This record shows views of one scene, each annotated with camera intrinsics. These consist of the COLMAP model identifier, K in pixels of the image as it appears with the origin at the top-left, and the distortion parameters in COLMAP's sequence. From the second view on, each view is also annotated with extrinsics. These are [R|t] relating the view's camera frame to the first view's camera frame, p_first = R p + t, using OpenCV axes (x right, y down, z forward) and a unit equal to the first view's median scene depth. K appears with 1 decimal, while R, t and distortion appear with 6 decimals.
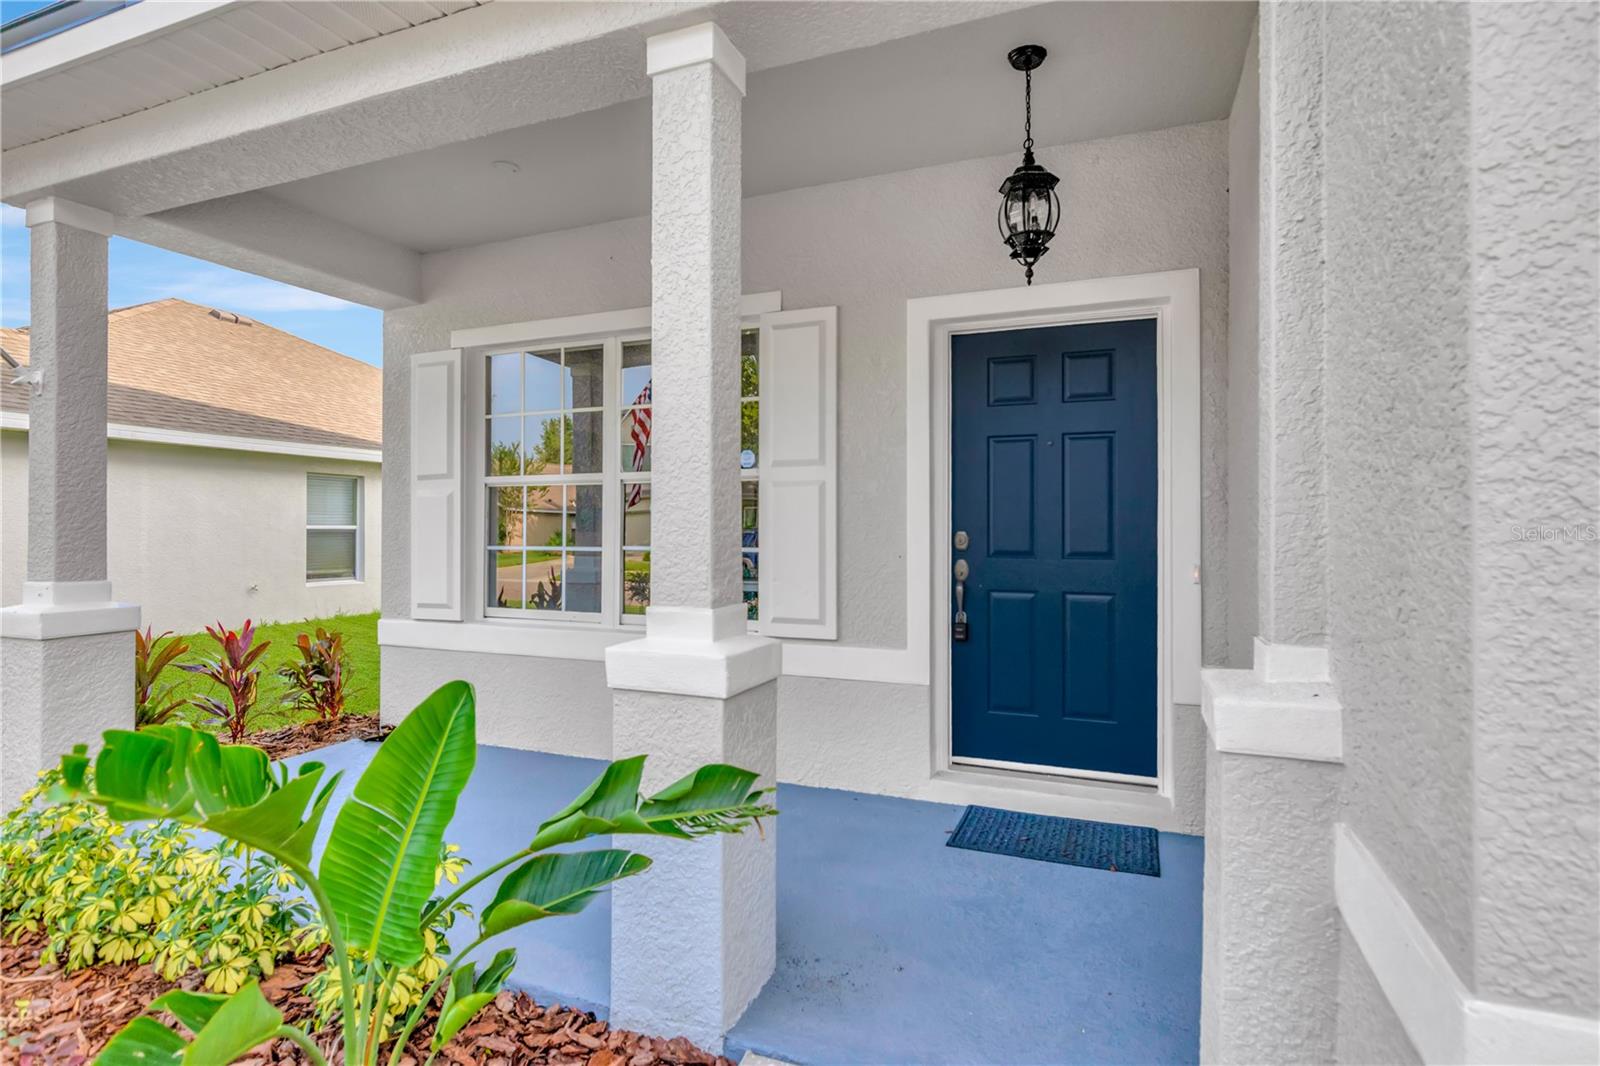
lens RADIAL K [[777.1, 0, 797.6], [0, 777.1, 536.3], [0, 0, 1]] dist [-0.001972, -0.000259]
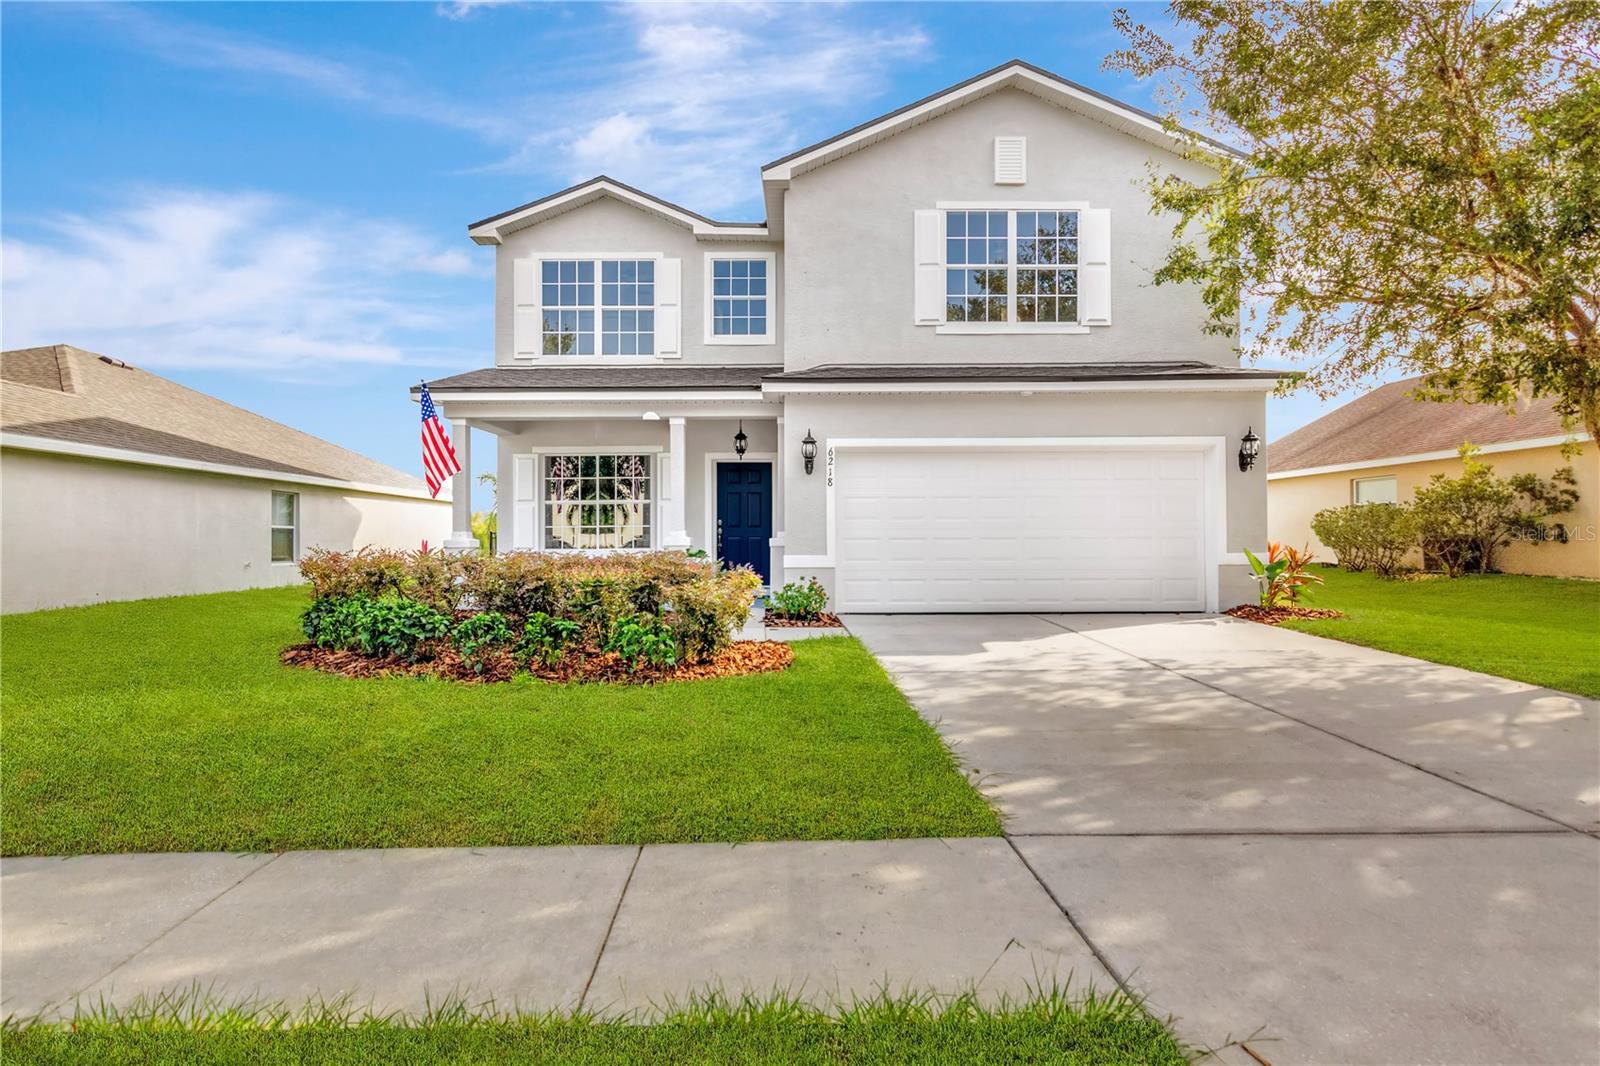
lens RADIAL K [[752.0, 0, 791.2], [0, 752.0, 533.3], [0, 0, 1]] dist [0.000910, 0.000428]
pose [[0.923226, -0.001794, 0.384253, -0.611319], [0.010379, 0.999741, -0.020269, 0.096952], [-0.384117, 0.022701, 0.923005, -1.718687]]
